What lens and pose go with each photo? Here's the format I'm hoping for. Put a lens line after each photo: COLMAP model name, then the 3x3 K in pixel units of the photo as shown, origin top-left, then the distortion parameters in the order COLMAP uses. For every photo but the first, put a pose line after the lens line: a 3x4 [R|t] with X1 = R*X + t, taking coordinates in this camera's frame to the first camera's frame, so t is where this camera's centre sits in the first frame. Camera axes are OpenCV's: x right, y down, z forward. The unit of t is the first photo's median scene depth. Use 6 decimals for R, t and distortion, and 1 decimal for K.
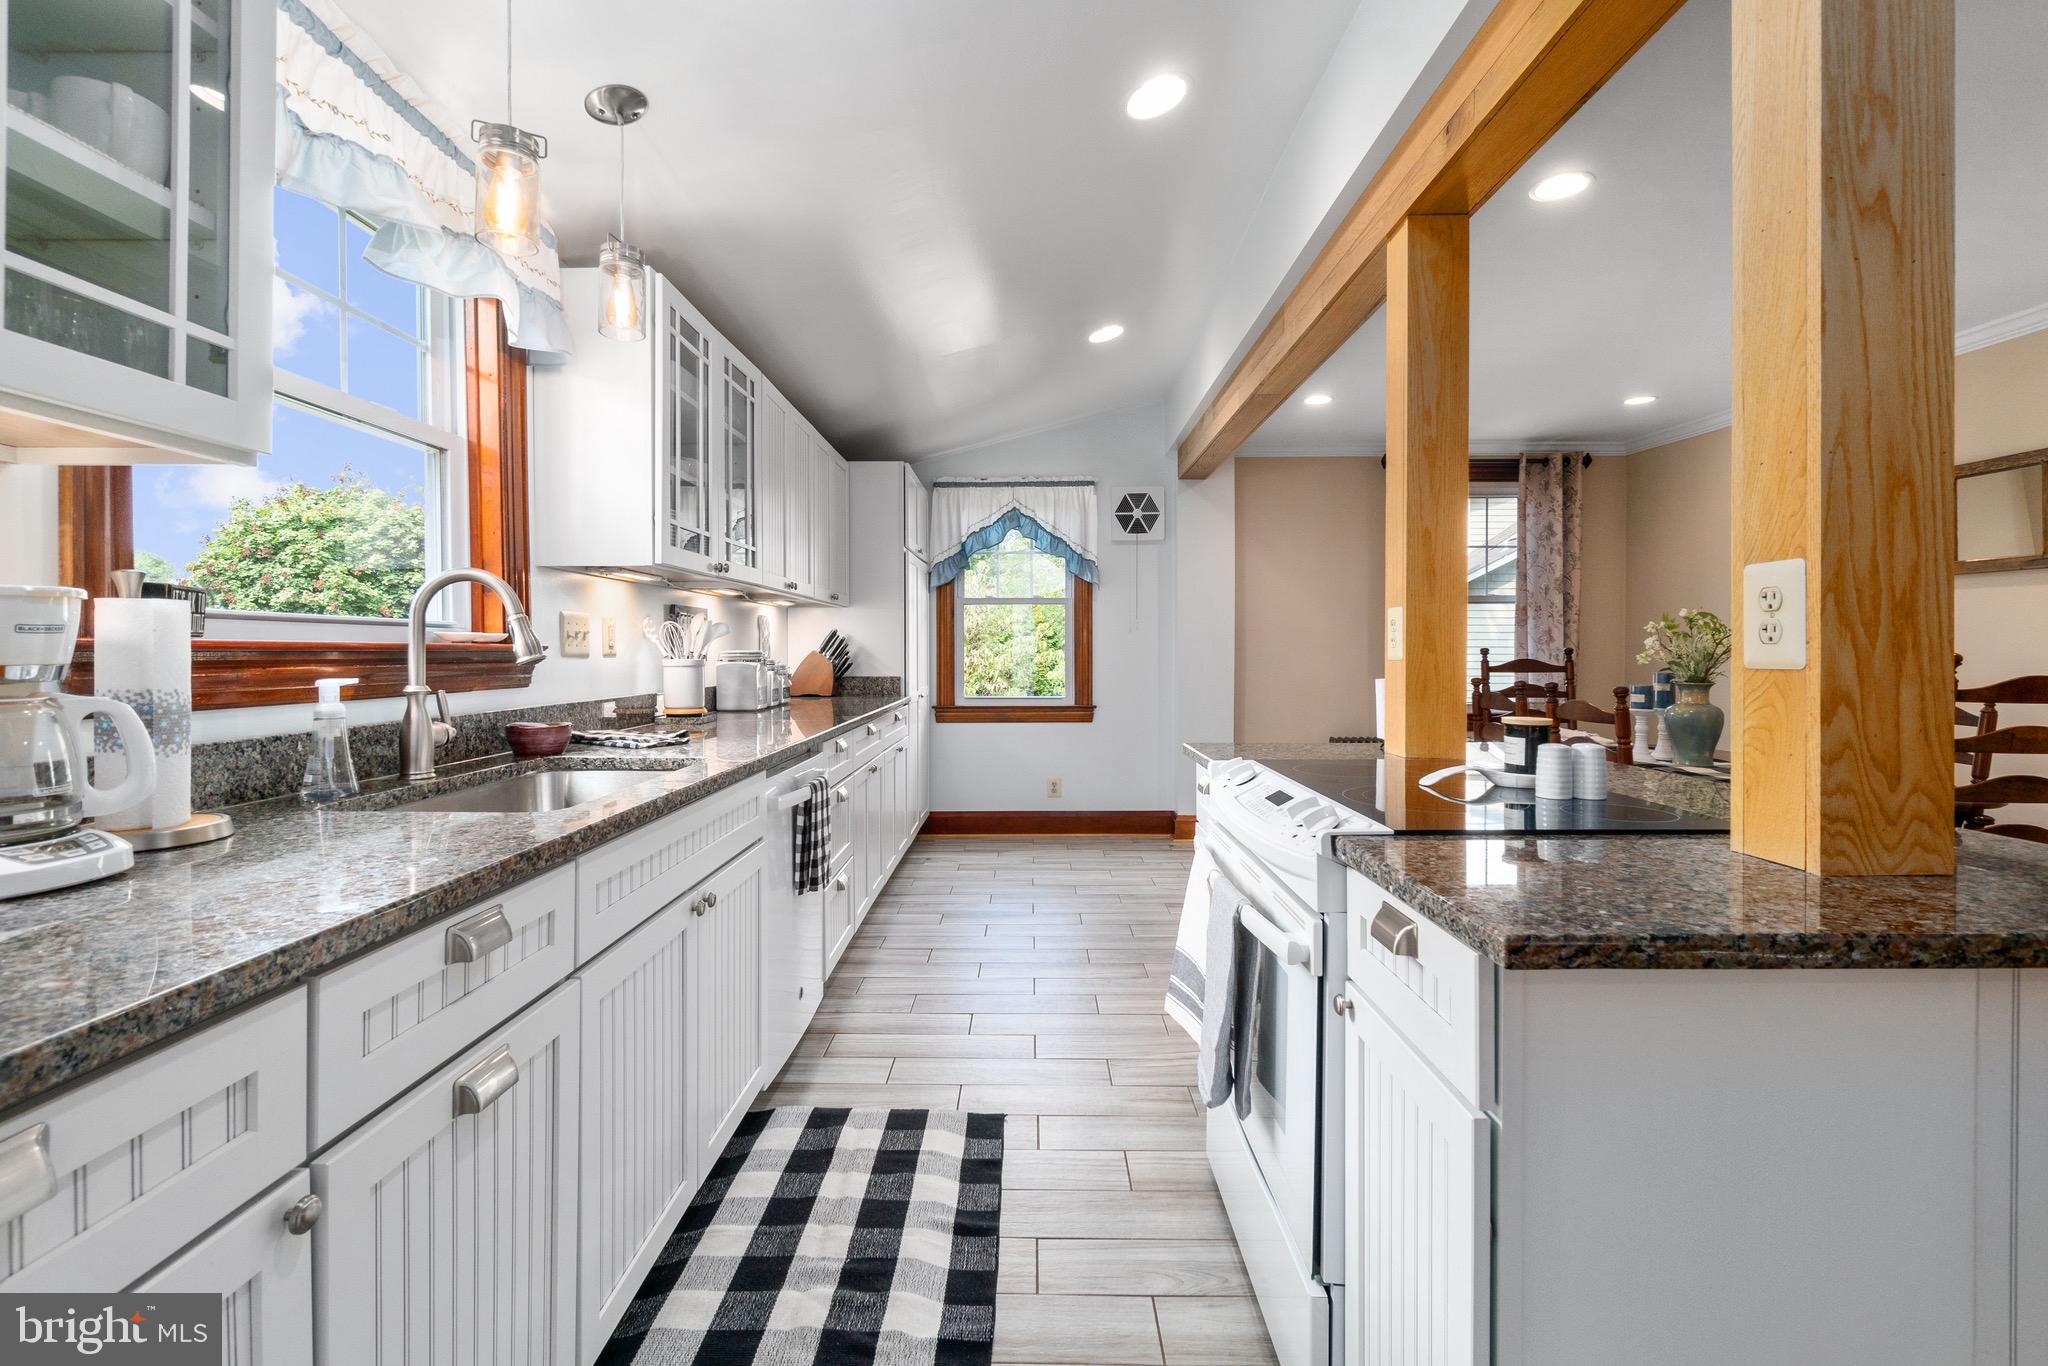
lens RADIAL K [[886.4, 0, 1022.4], [0, 886.4, 671.2], [0, 0, 1]] dist [-0.004683, -0.000196]
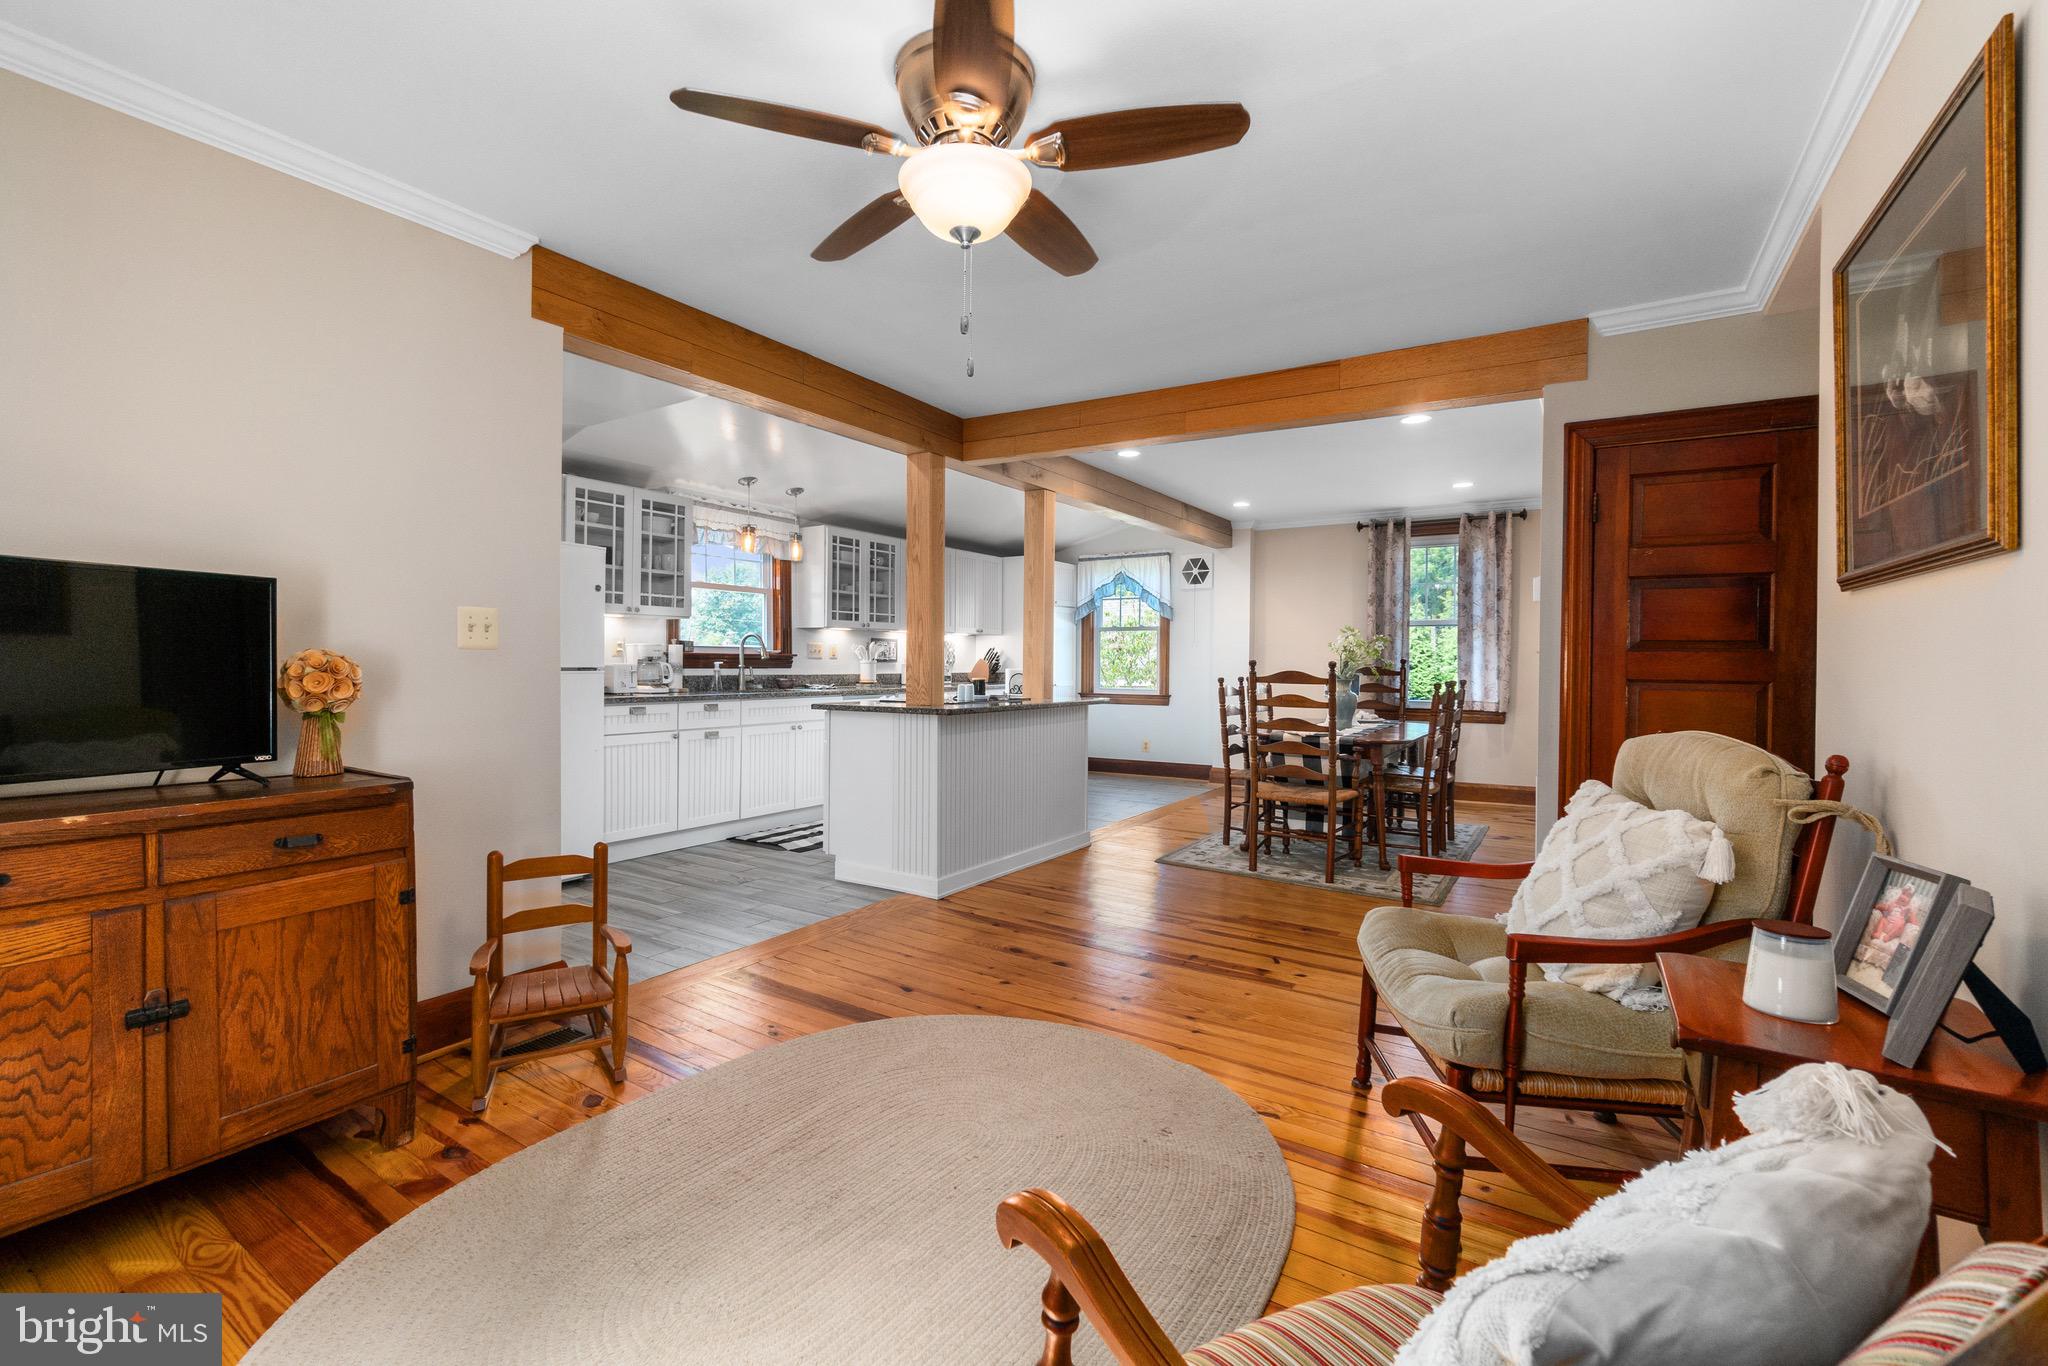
lens RADIAL K [[868.4, 0, 1024.0], [0, 868.4, 683.0], [0, 0, 1]] dist [-0.000565, 0.000049]
pose [[0.852029, 0.020018, -0.523112, 3.002102], [-0.020102, 0.999783, 0.005516, 0.062271], [0.523109, 0.005815, 0.852246, -1.985629]]
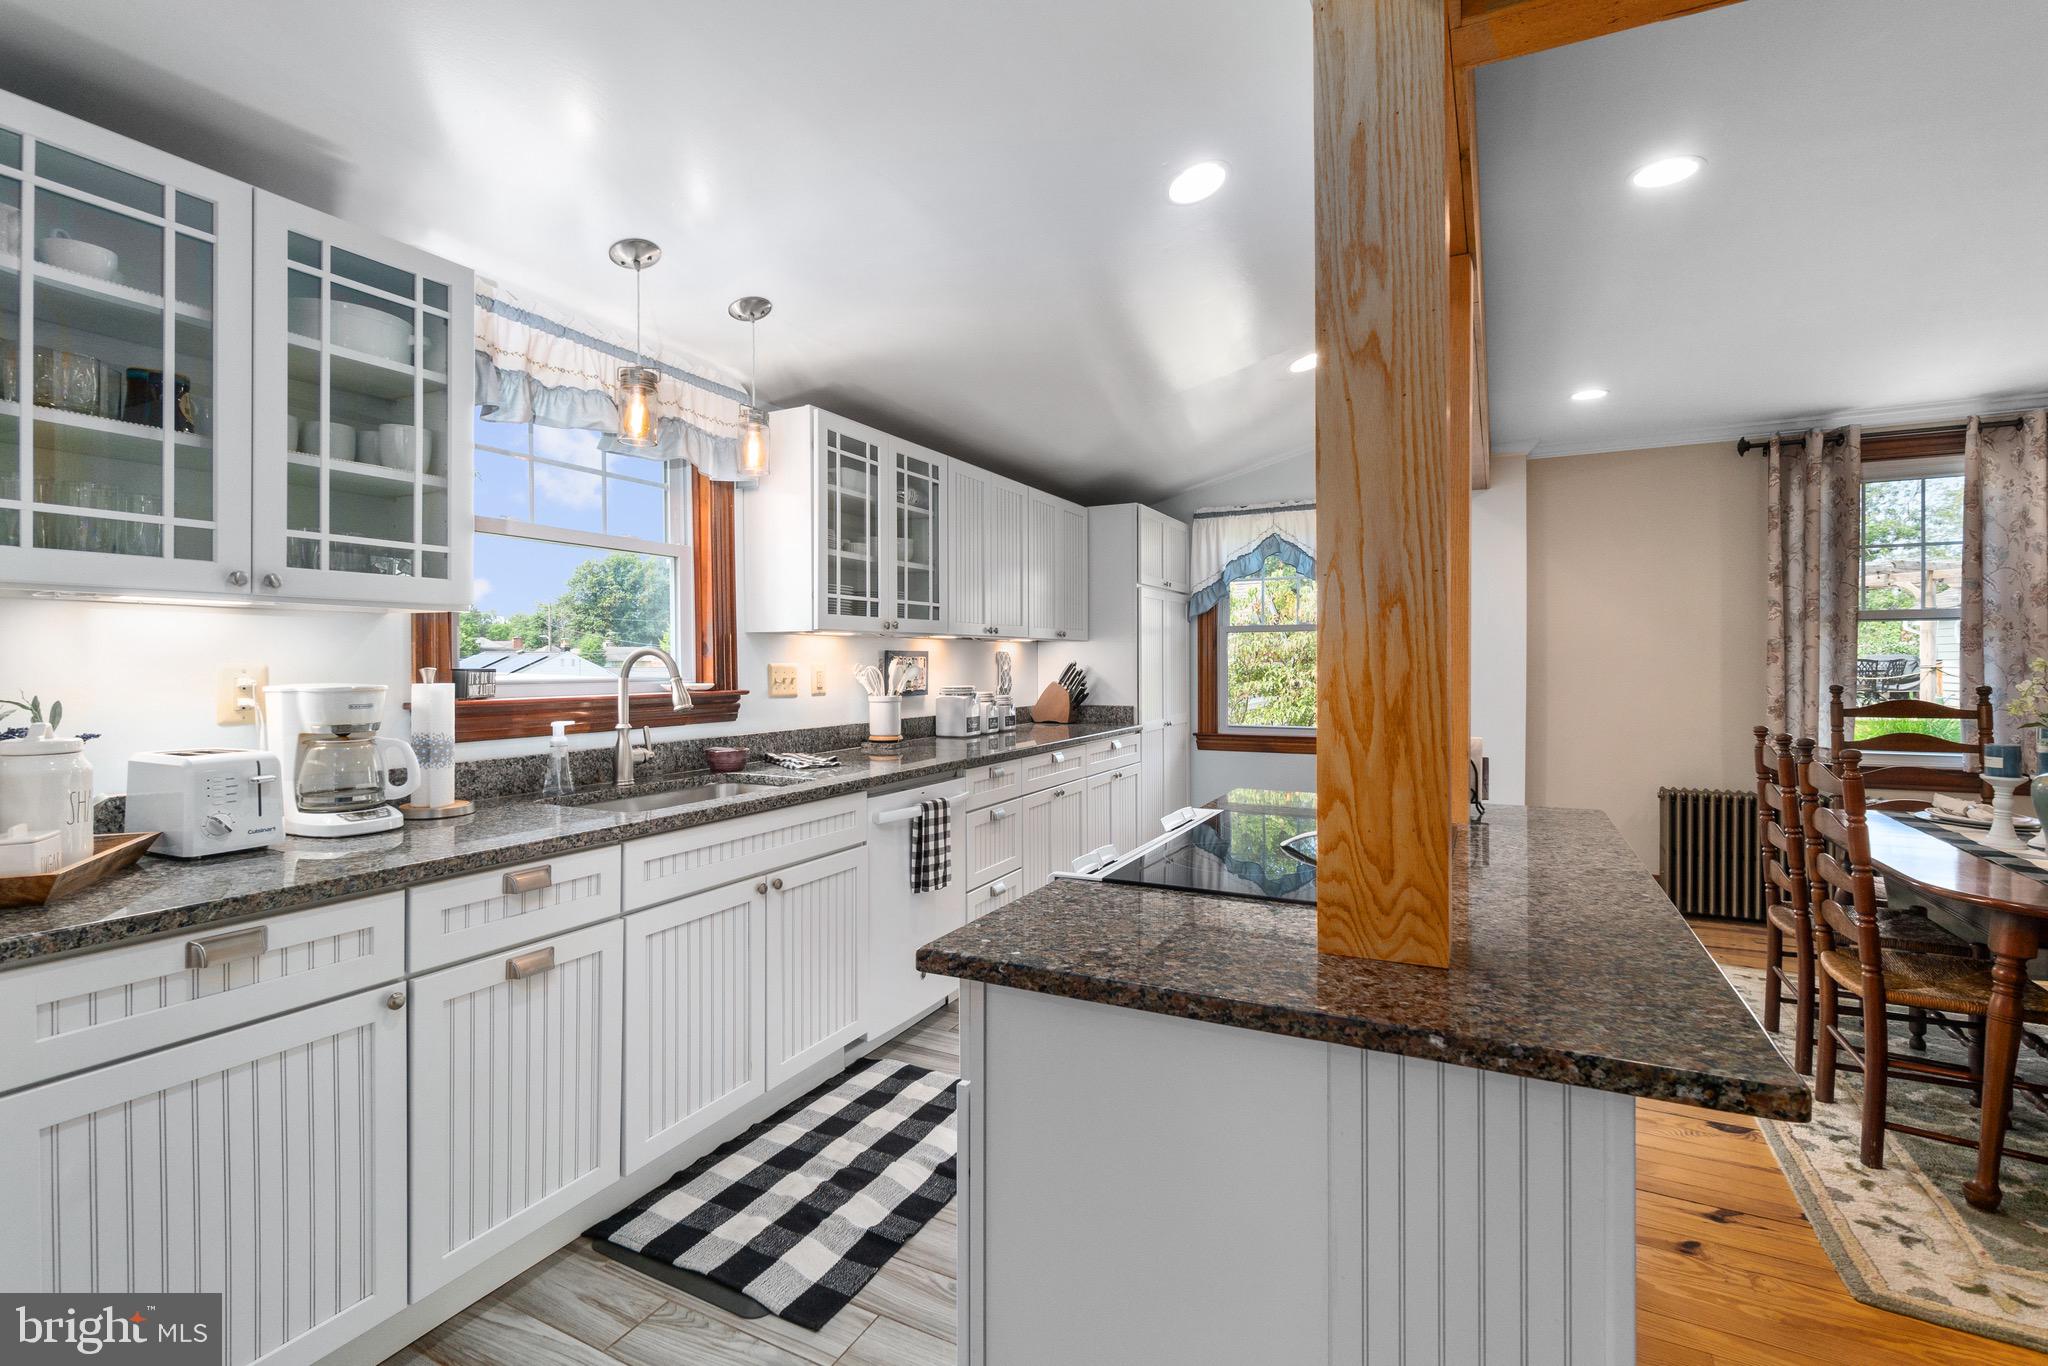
lens RADIAL K [[924.7, 0, 1024.0], [0, 924.7, 683.0], [0, 0, 1]] dist [0.003897, -0.000251]
pose [[0.897120, 0.009170, -0.441692, 0.878380], [-0.008838, 0.999957, 0.002810, -0.089151], [0.441699, 0.001382, 0.897162, -0.177969]]
